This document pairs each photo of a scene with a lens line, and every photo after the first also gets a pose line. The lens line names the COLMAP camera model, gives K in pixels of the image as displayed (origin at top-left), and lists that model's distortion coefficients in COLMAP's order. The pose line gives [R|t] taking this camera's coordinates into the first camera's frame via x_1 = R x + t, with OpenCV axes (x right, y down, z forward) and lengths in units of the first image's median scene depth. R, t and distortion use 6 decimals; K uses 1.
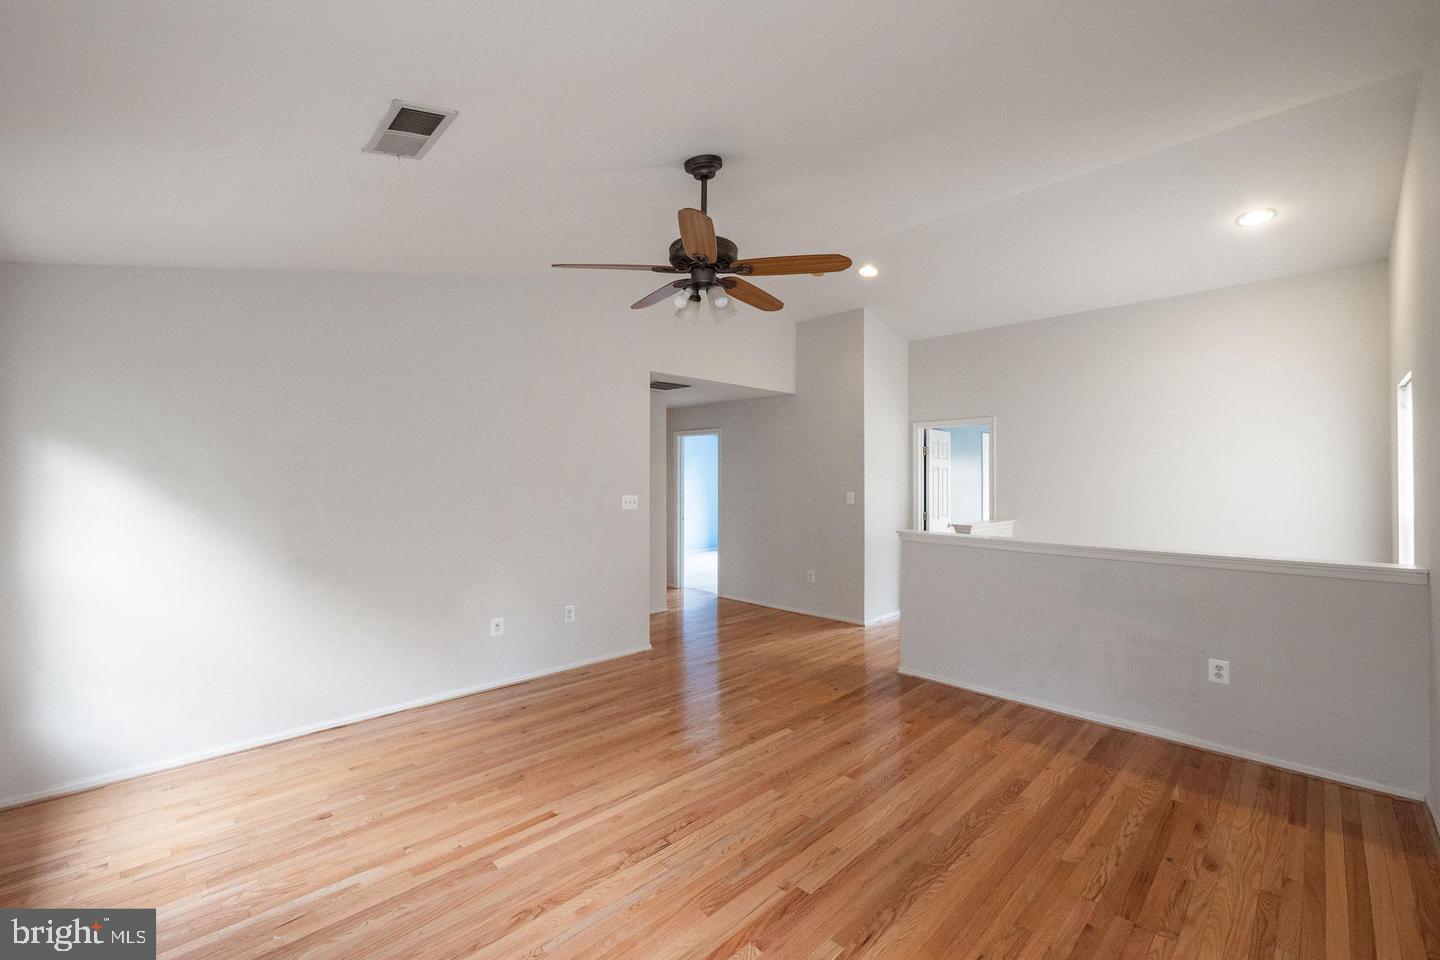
lens RADIAL K [[619.0, 0, 721.7], [0, 619.0, 477.3], [0, 0, 1]] dist [-0.002656, -0.000171]
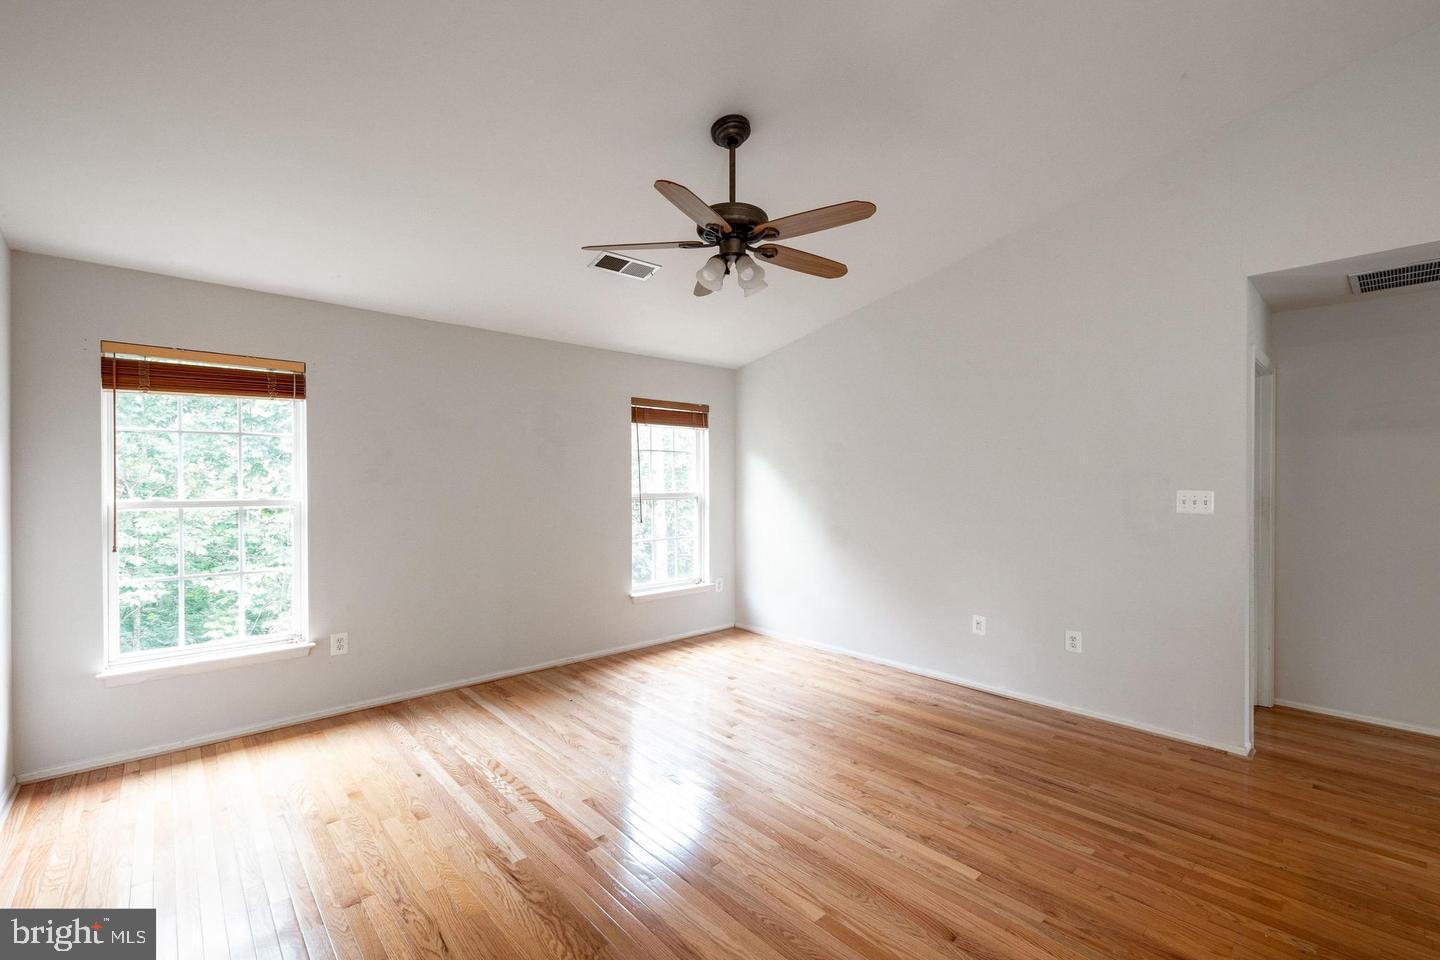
lens RADIAL K [[619.0, 0, 721.7], [0, 619.0, 477.3], [0, 0, 1]] dist [-0.002656, -0.000171]
pose [[-0.061749, -0.010395, -0.998038, 0.674567], [0.001719, 0.999943, -0.010521, 0.027630], [0.998090, -0.002365, -0.061728, 0.738626]]
